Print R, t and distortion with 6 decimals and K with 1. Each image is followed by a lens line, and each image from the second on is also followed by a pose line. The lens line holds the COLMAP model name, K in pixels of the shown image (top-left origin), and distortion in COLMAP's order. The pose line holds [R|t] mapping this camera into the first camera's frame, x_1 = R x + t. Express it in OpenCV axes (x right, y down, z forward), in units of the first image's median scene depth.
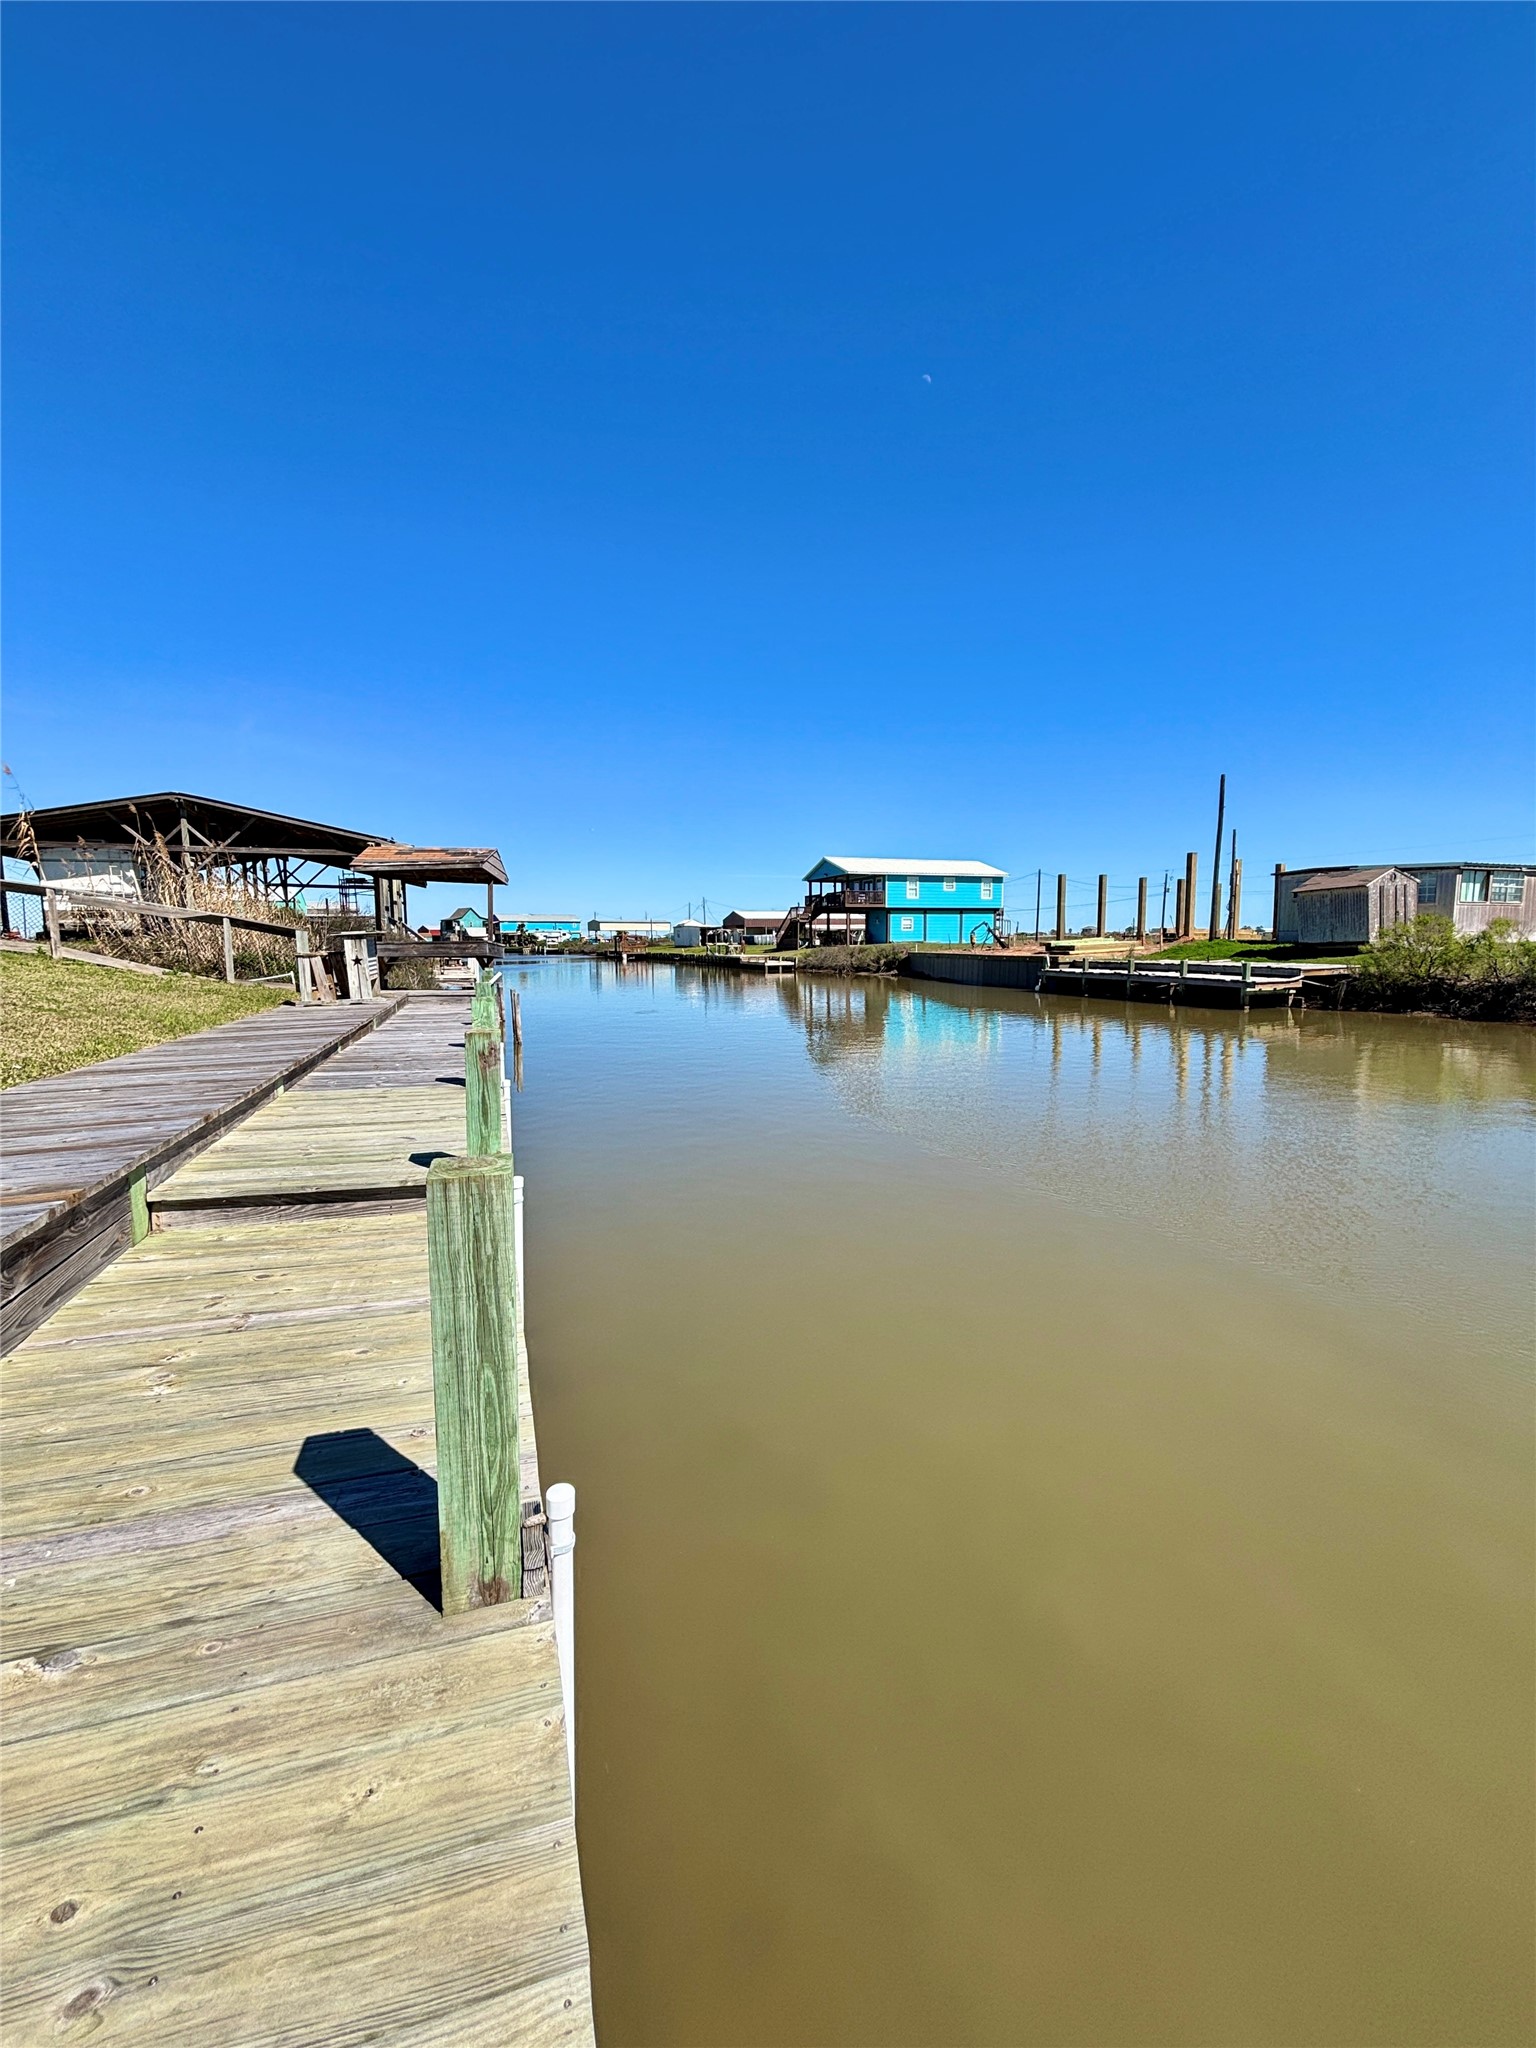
lens RADIAL K [[825.0, 0, 778.8], [0, 825.0, 1017.9], [0, 0, 1]] dist [0.002813, 0.000818]
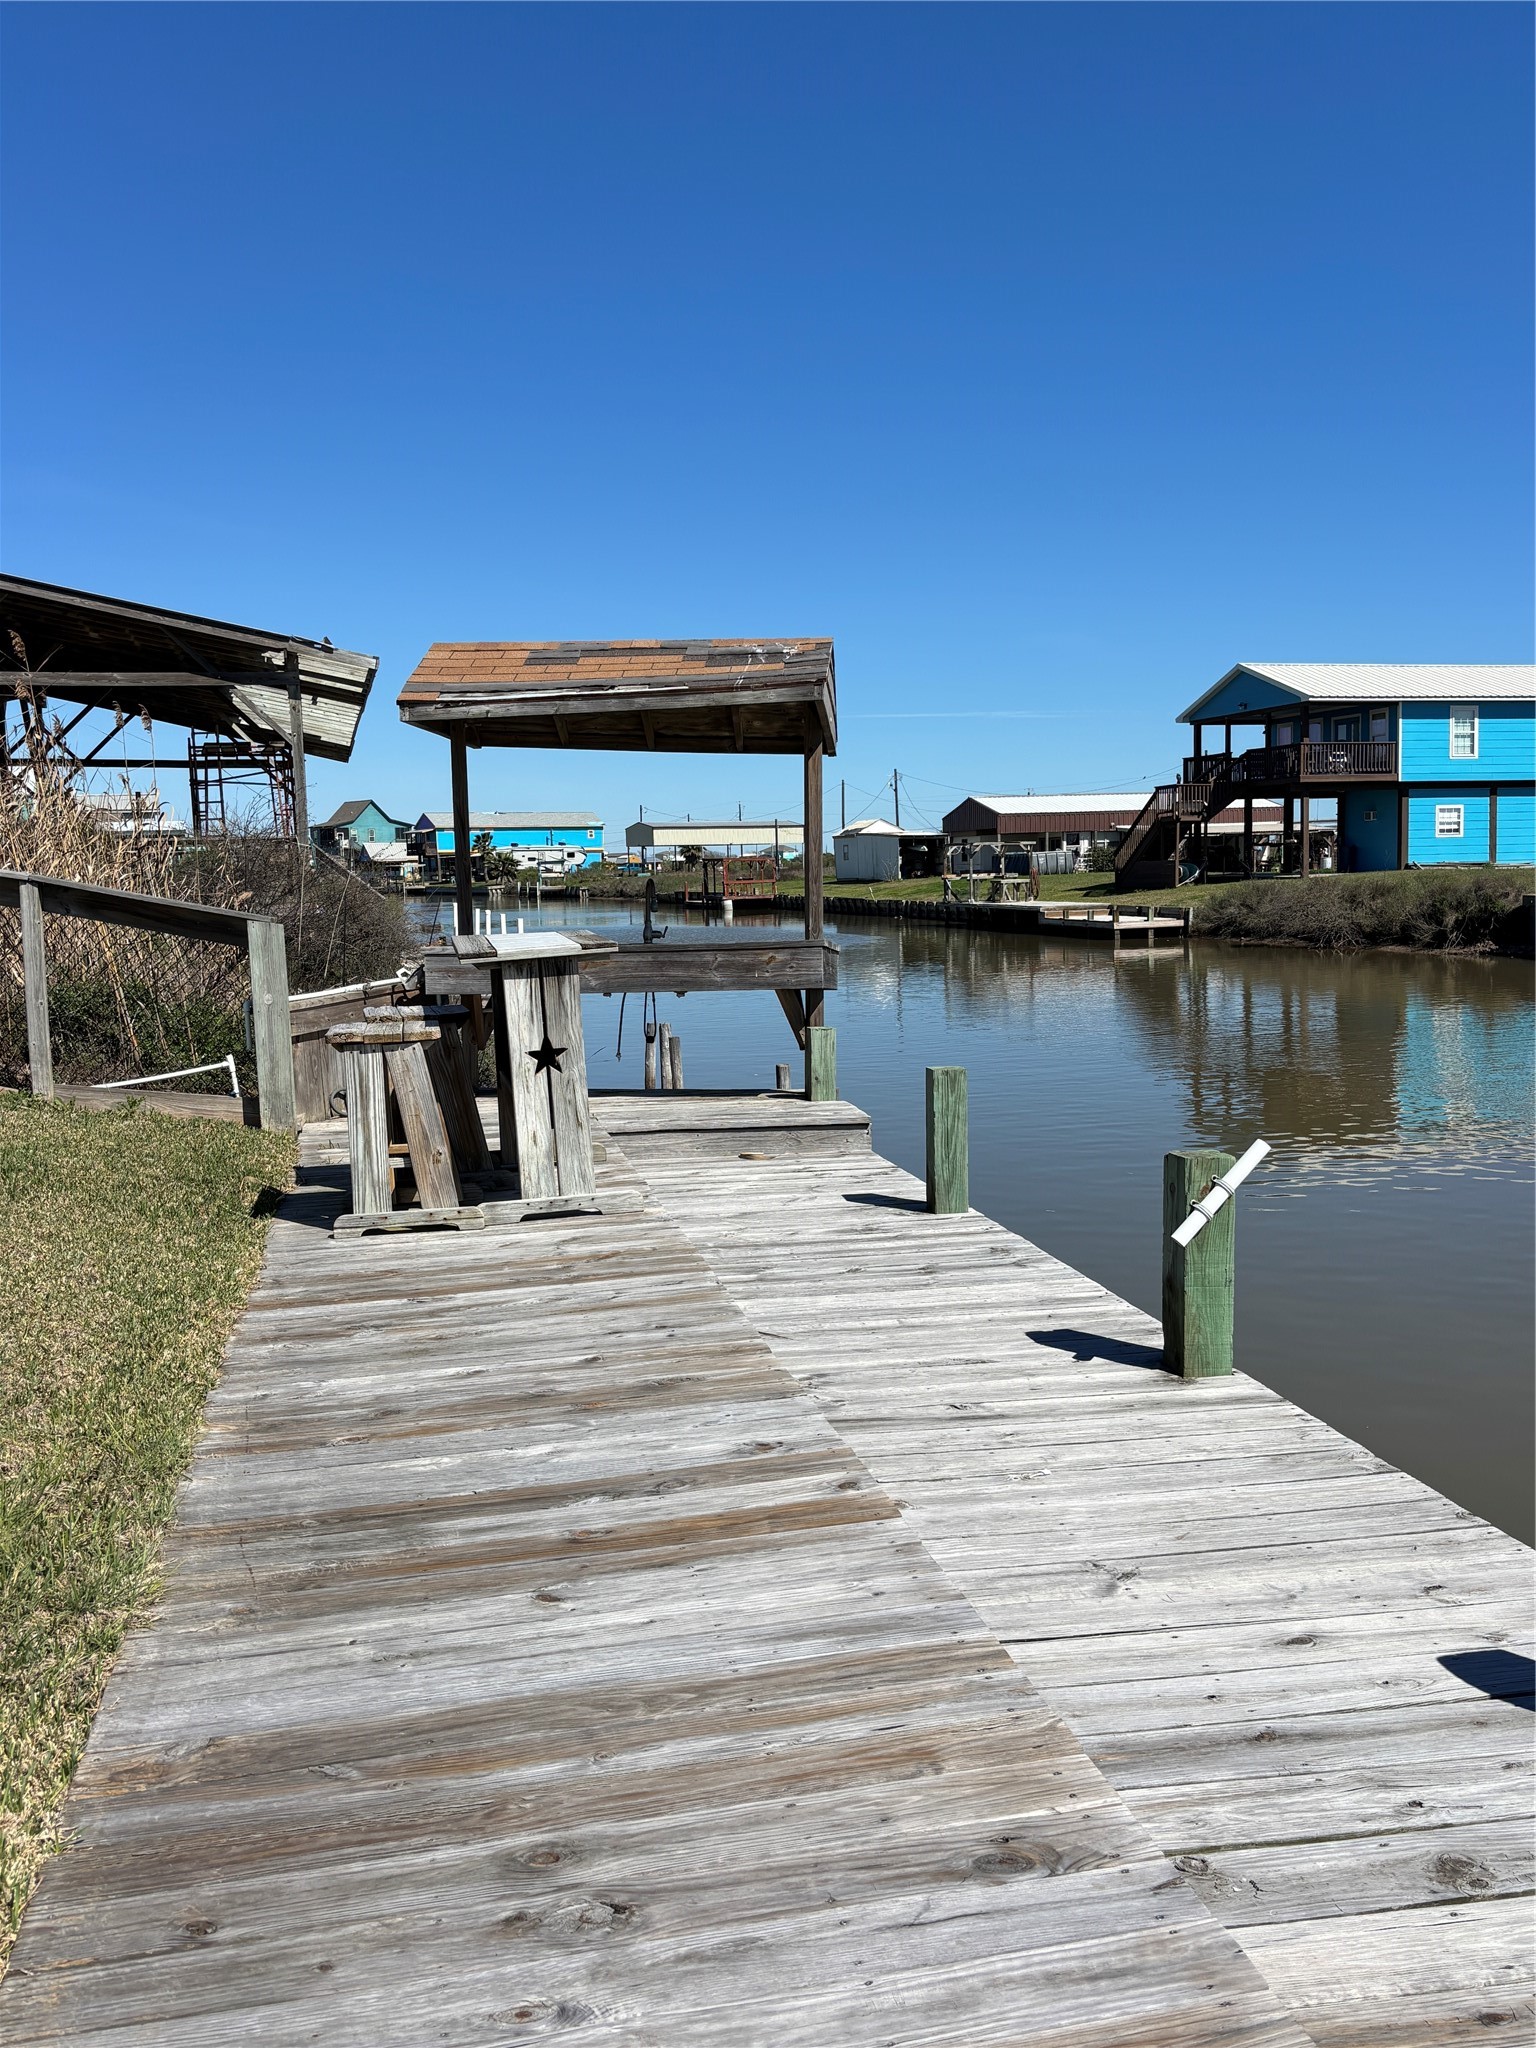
lens RADIAL K [[1749.3, 0, 762.7], [0, 1749.3, 1028.8], [0, 0, 1]] dist [0.015388, -0.005428]
pose [[0.993191, -0.006032, -0.116338, -0.081692], [0.006637, 0.999966, 0.004815, -0.016452], [0.116305, -0.005554, 0.993198, 0.093267]]
